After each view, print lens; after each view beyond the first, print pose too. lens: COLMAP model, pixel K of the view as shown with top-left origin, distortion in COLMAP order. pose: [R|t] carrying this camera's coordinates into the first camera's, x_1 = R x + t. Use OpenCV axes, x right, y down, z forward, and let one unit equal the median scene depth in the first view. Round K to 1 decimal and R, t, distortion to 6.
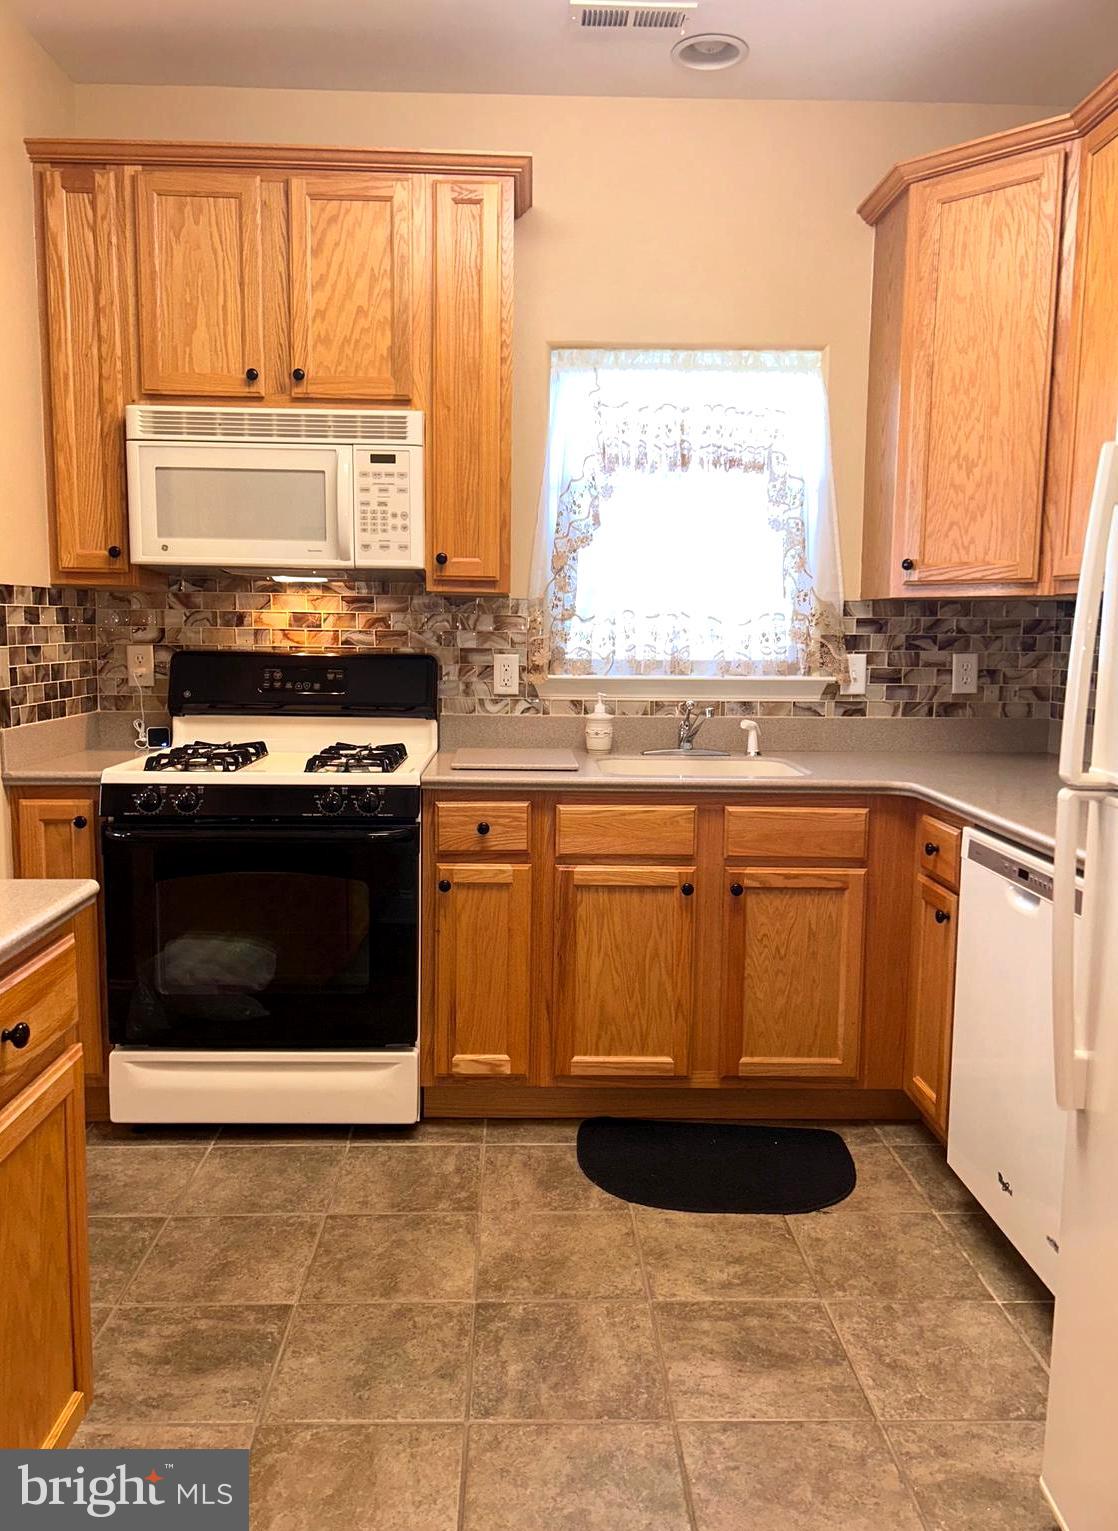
lens RADIAL K [[1154.3, 0, 547.6], [0, 1154.3, 761.5], [0, 0, 1]] dist [0.048982, -0.038195]
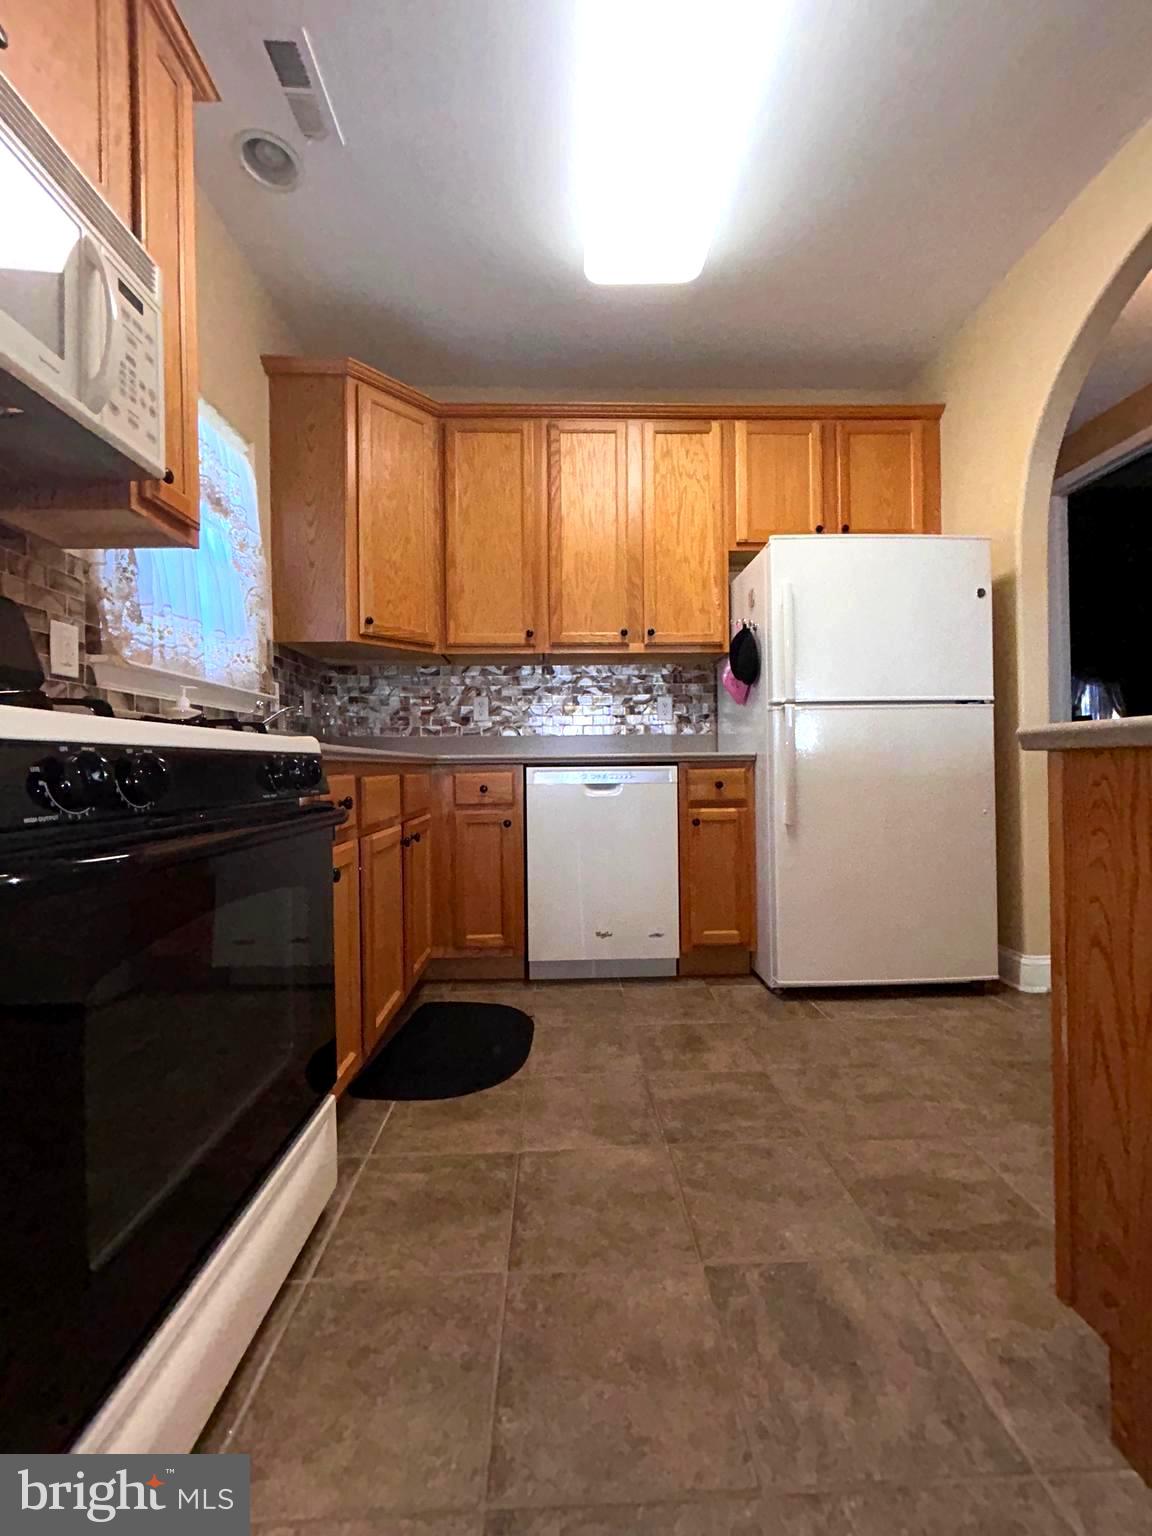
lens RADIAL K [[625.0, 0, 579.0], [0, 625.0, 764.1], [0, 0, 1]] dist [0.000504, 0.000965]
pose [[-0.009321, -0.007209, 0.999931, -0.531628], [0.127608, 0.991790, 0.008339, 0.045648], [-0.991781, 0.127677, -0.008325, 0.795526]]
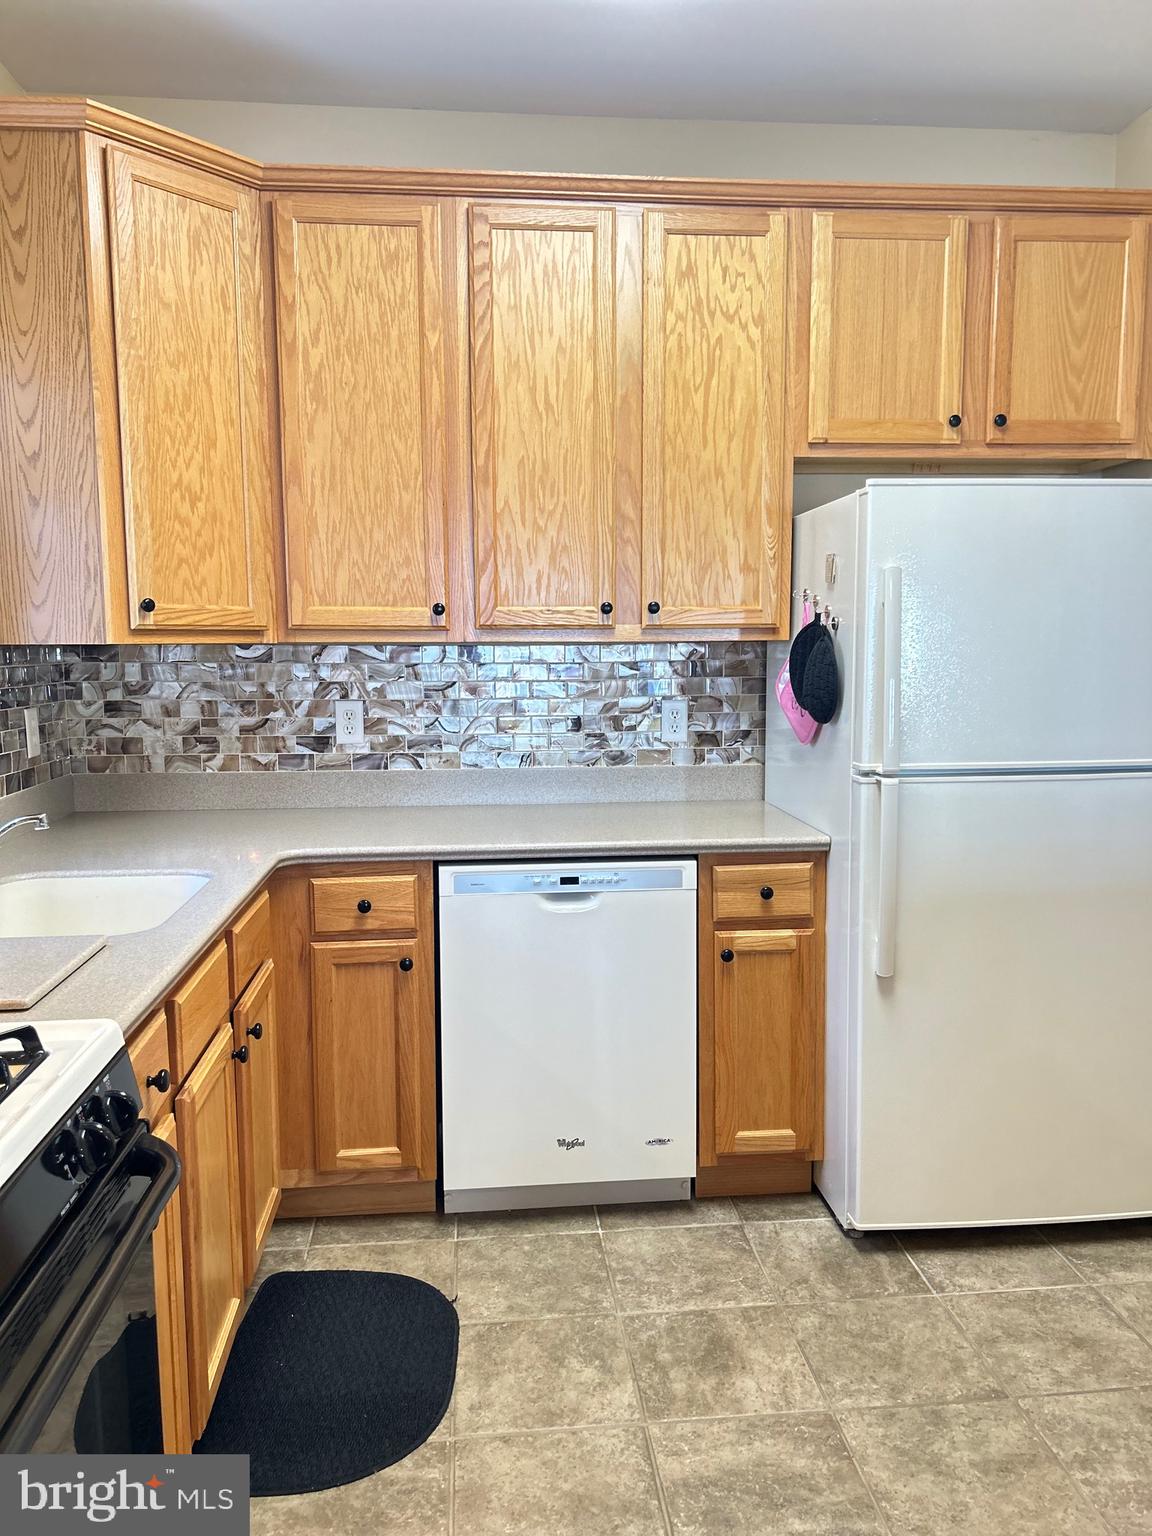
lens RADIAL K [[1152.3, 0, 577.3], [0, 1152.3, 773.9], [0, 0, 1]] dist [0.062180, -0.069907]
pose [[-0.073025, -0.120699, 0.990000, -0.577420], [0.121468, 0.984184, 0.128950, -0.125968], [-0.989905, 0.129670, -0.057209, 0.794199]]
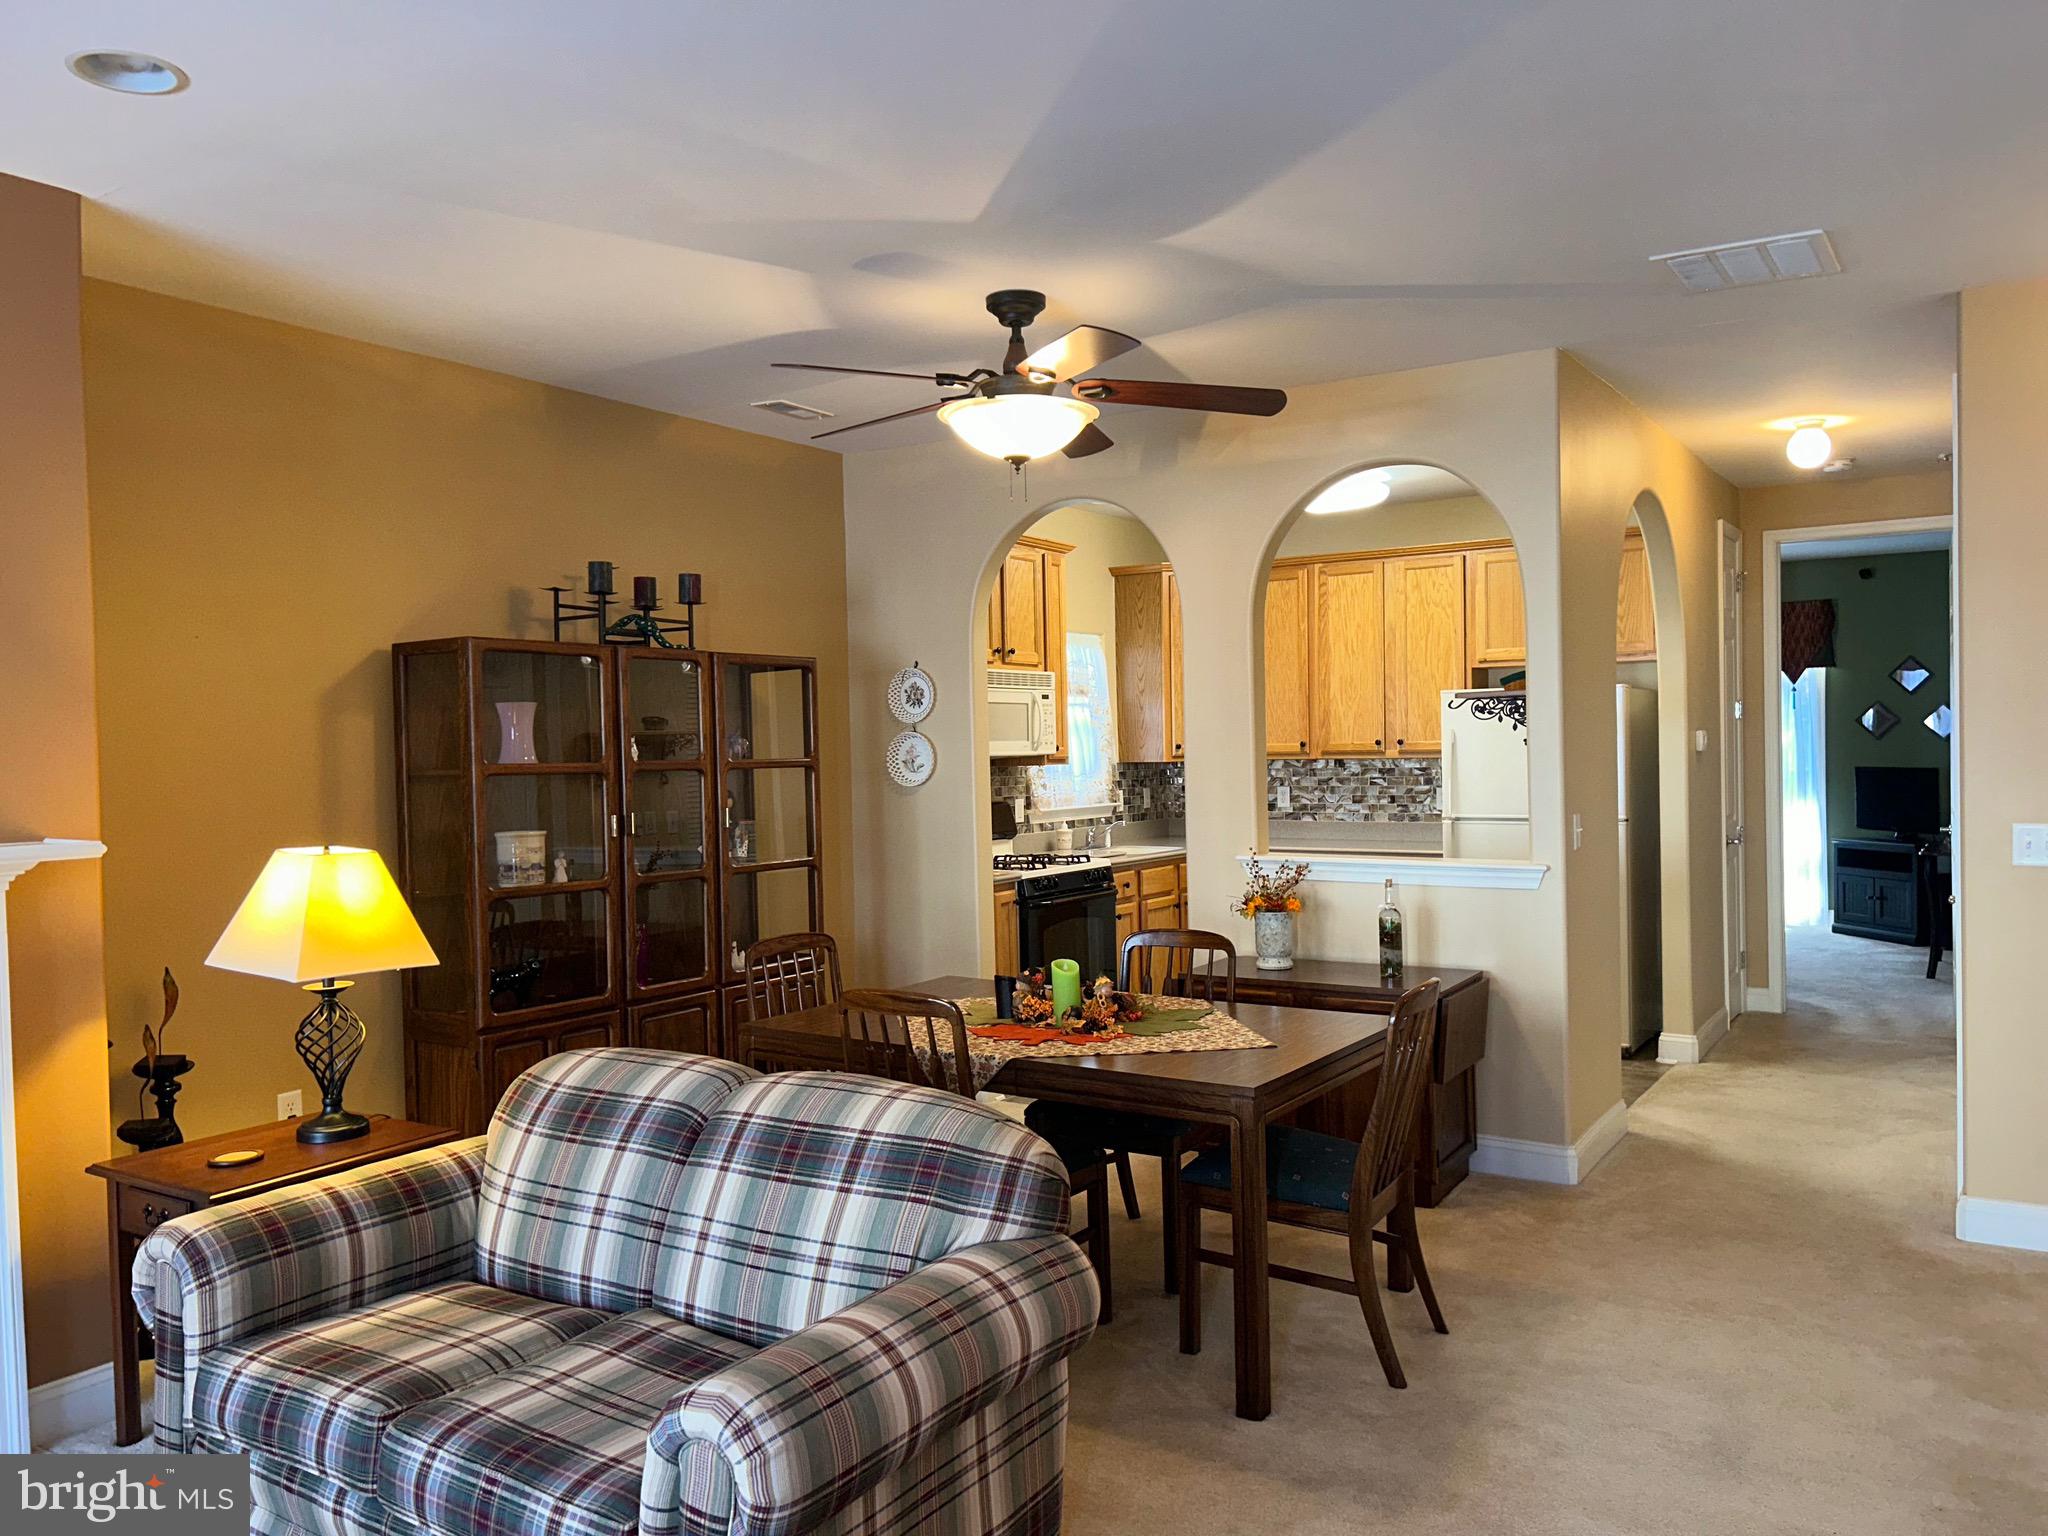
lens RADIAL K [[1536.4, 0, 1019.8], [0, 1536.4, 779.8], [0, 0, 1]] dist [0.062180, -0.069907]
pose [[0.562556, -0.040414, 0.825771, -2.248370], [0.120376, 0.992165, -0.033448, -0.053657], [-0.817949, 0.118219, 0.563013, -0.336824]]
